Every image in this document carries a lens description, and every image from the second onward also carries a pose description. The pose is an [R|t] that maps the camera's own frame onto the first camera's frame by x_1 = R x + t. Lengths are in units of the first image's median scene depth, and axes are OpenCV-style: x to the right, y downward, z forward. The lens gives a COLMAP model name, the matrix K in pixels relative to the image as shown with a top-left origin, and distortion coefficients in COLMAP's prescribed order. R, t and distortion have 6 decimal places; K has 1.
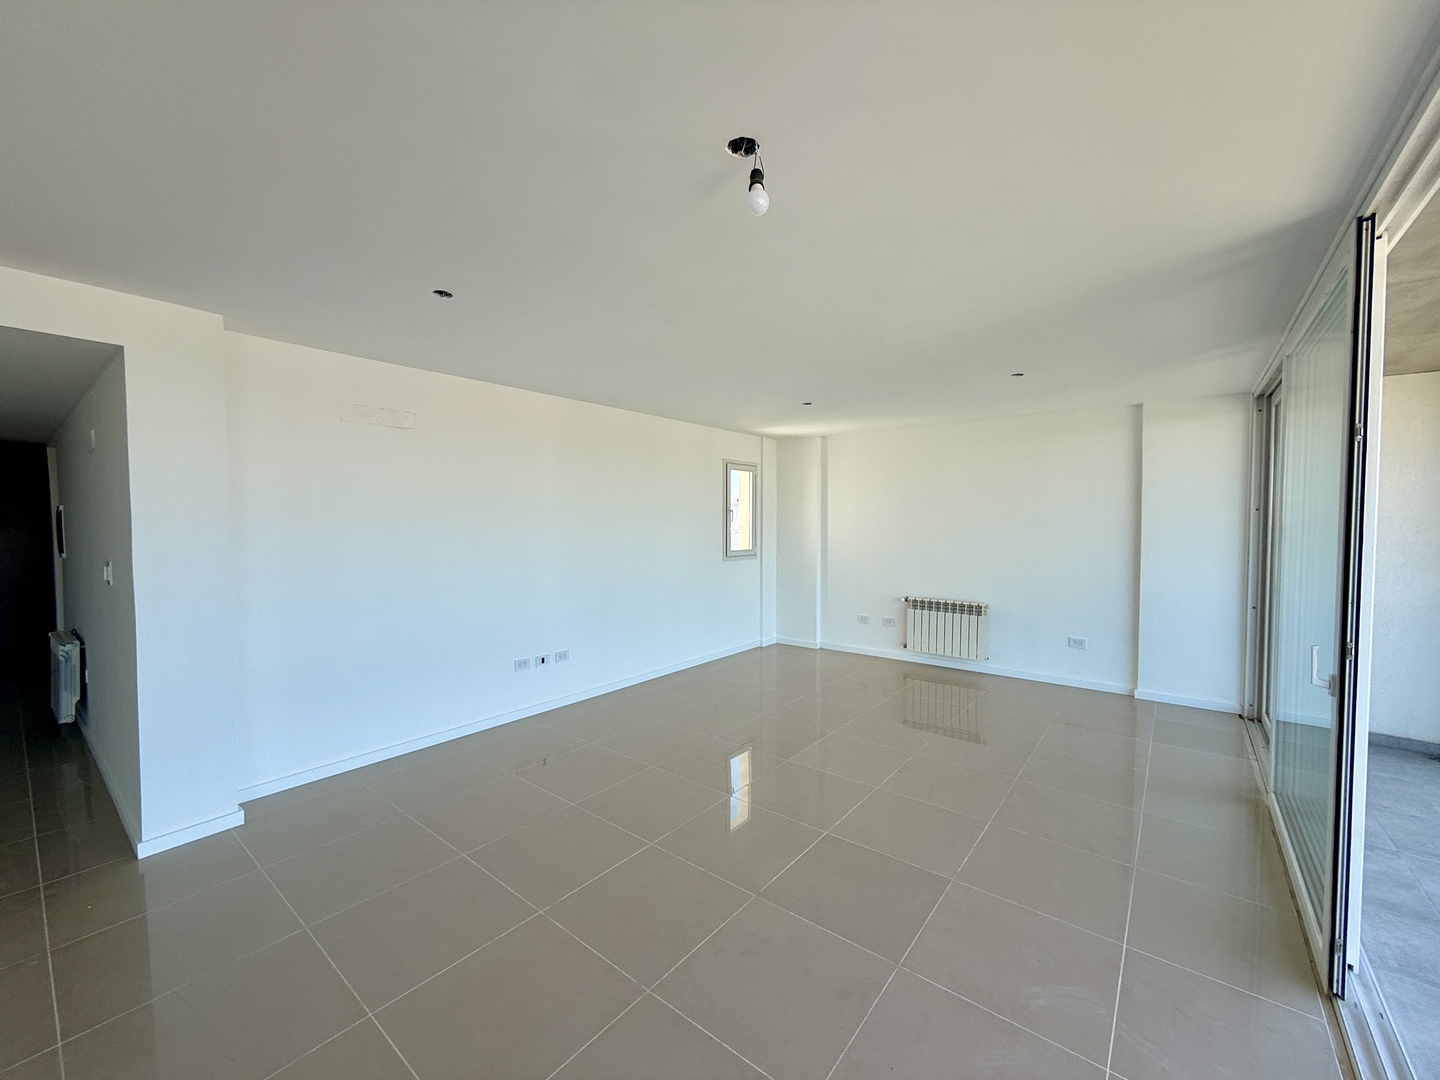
lens RADIAL K [[573.1, 0, 726.2], [0, 573.1, 540.6], [0, 0, 1]] dist [-0.000562, 0.000720]
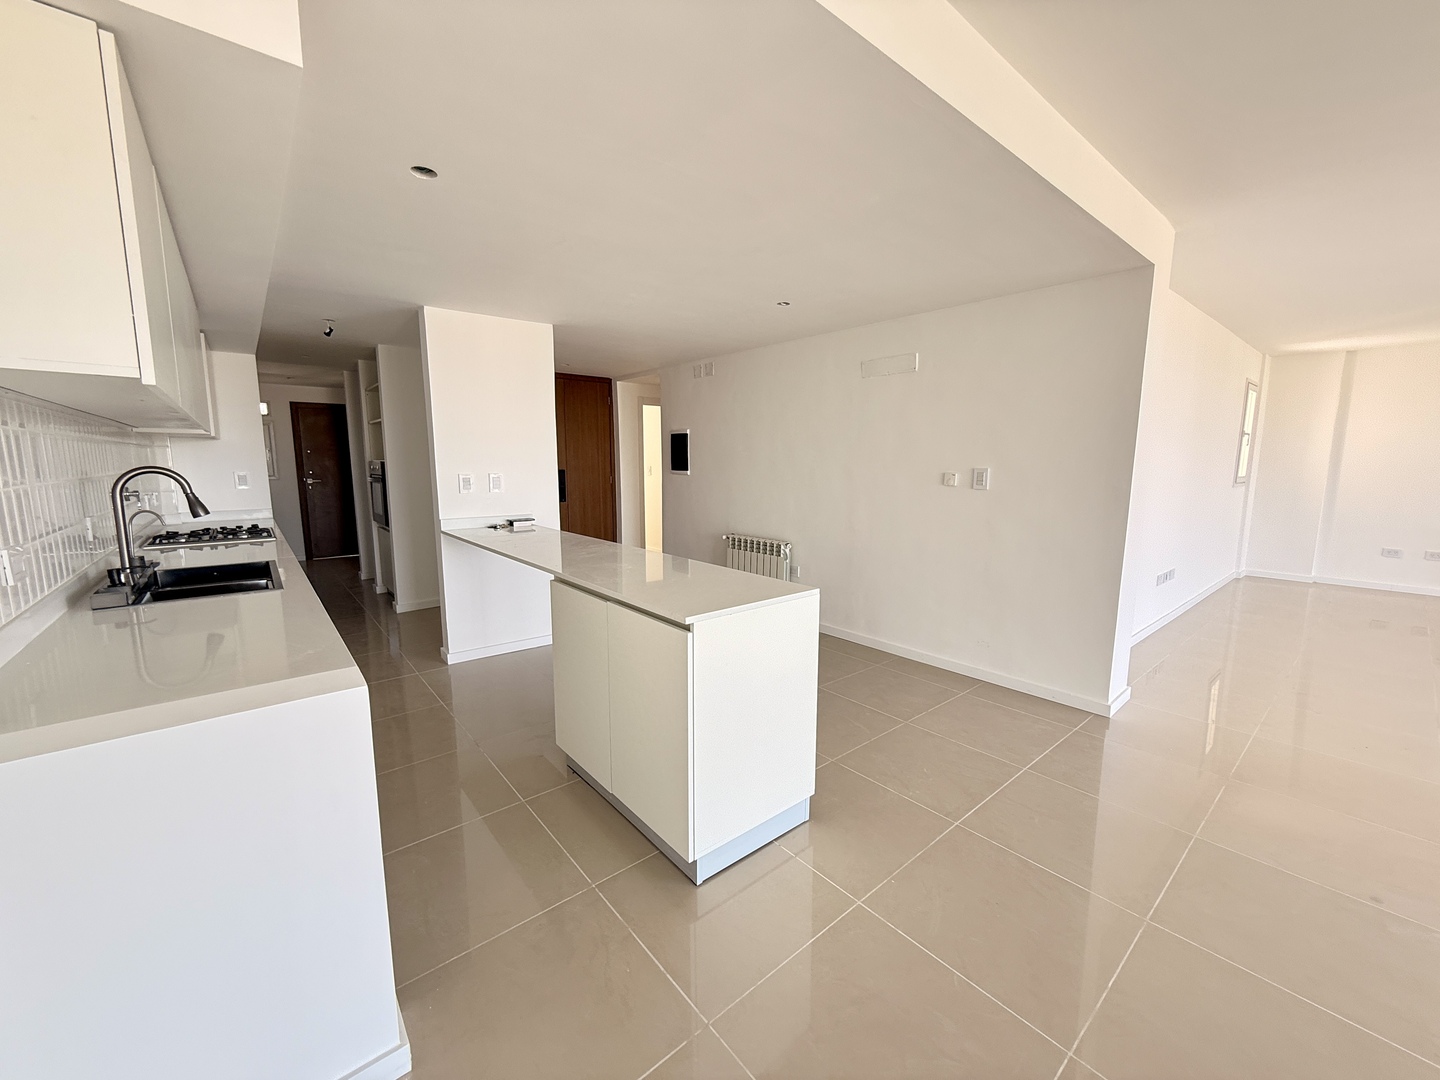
lens RADIAL K [[572.7, 0, 728.3], [0, 572.7, 540.6], [0, 0, 1]] dist [-0.001786, -0.000140]
pose [[0.980070, 0.030619, -0.196280, -0.726554], [-0.009664, 0.994229, 0.106841, 0.033728], [0.198419, -0.102815, 0.974710, -0.125966]]
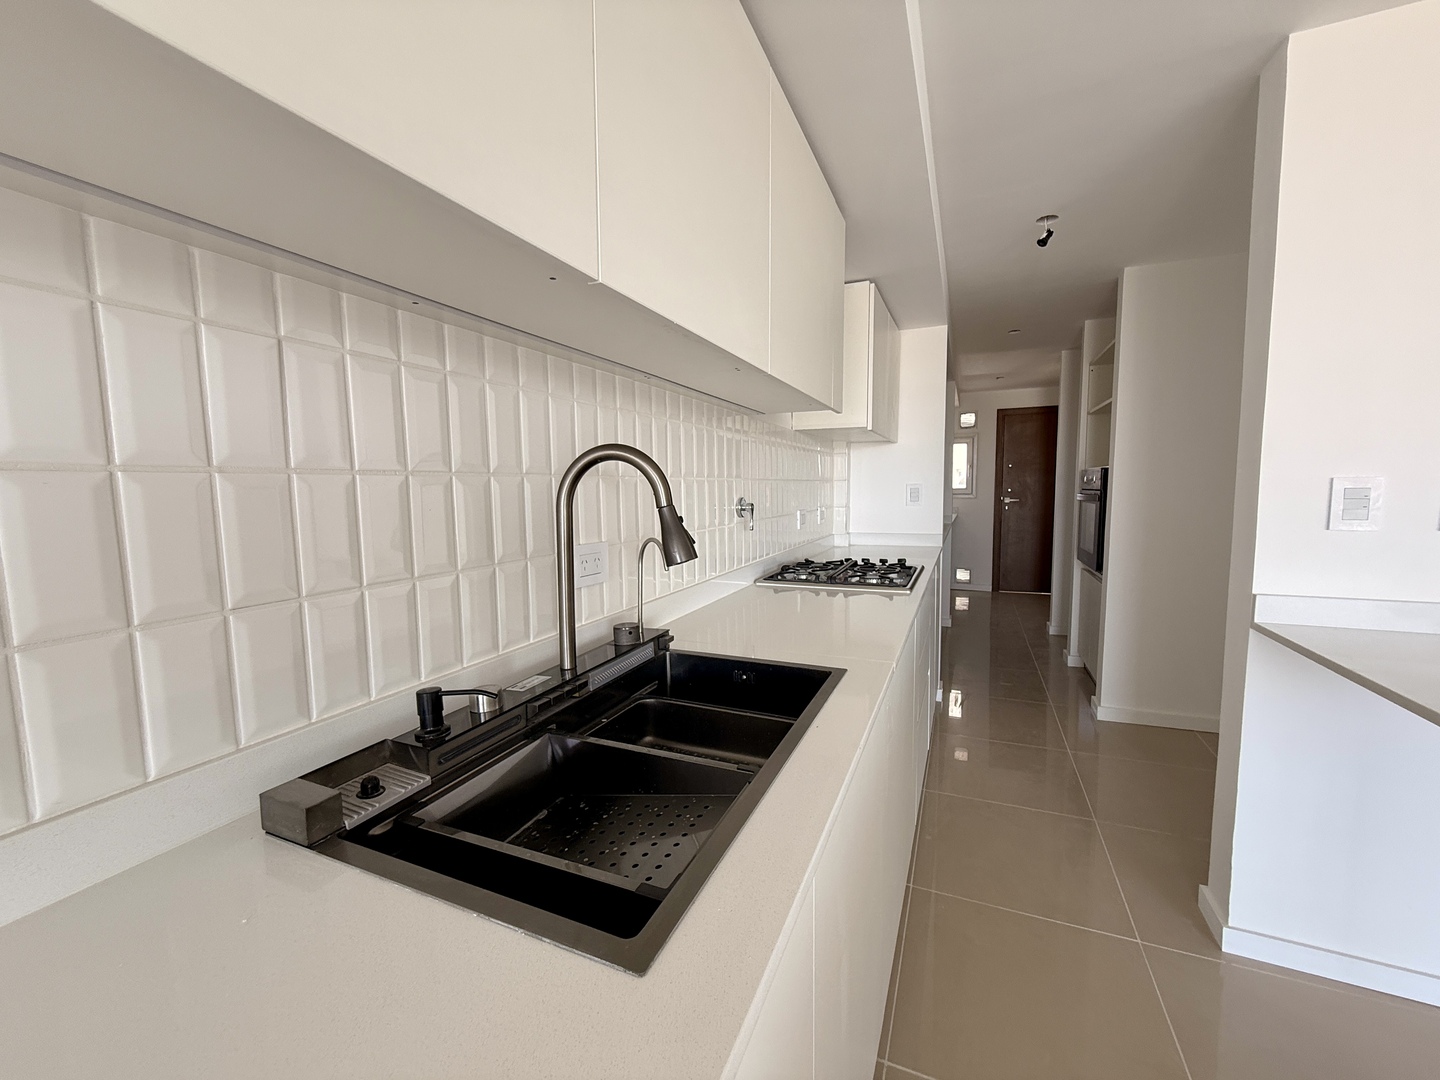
lens RADIAL K [[573.1, 0, 726.2], [0, 573.1, 540.6], [0, 0, 1]] dist [-0.000562, 0.000720]
pose [[0.265964, 0.087531, -0.960001, -1.000118], [-0.020700, 0.996158, 0.085093, 0.042269], [0.963761, -0.002760, 0.266754, 0.156182]]
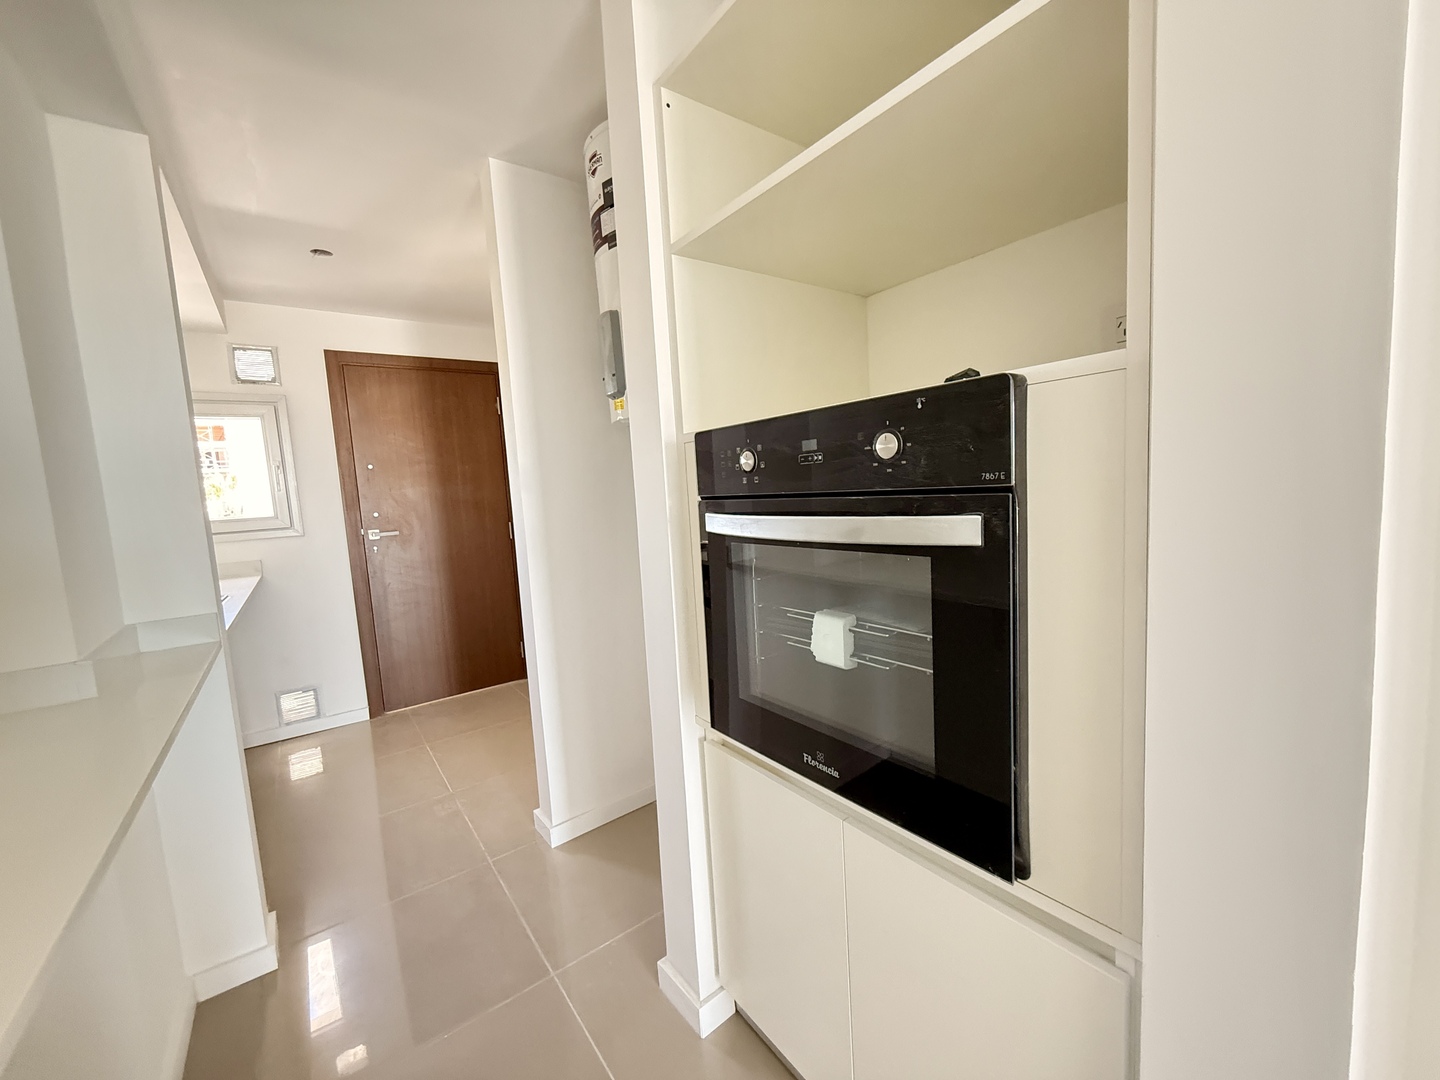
lens RADIAL K [[573.1, 0, 726.2], [0, 573.1, 540.6], [0, 0, 1]] dist [-0.000562, 0.000720]
pose [[0.965714, -0.032342, -0.257585, -1.473160], [0.050435, 0.996678, 0.063946, 0.033941], [0.254661, -0.074745, 0.964137, 0.541809]]
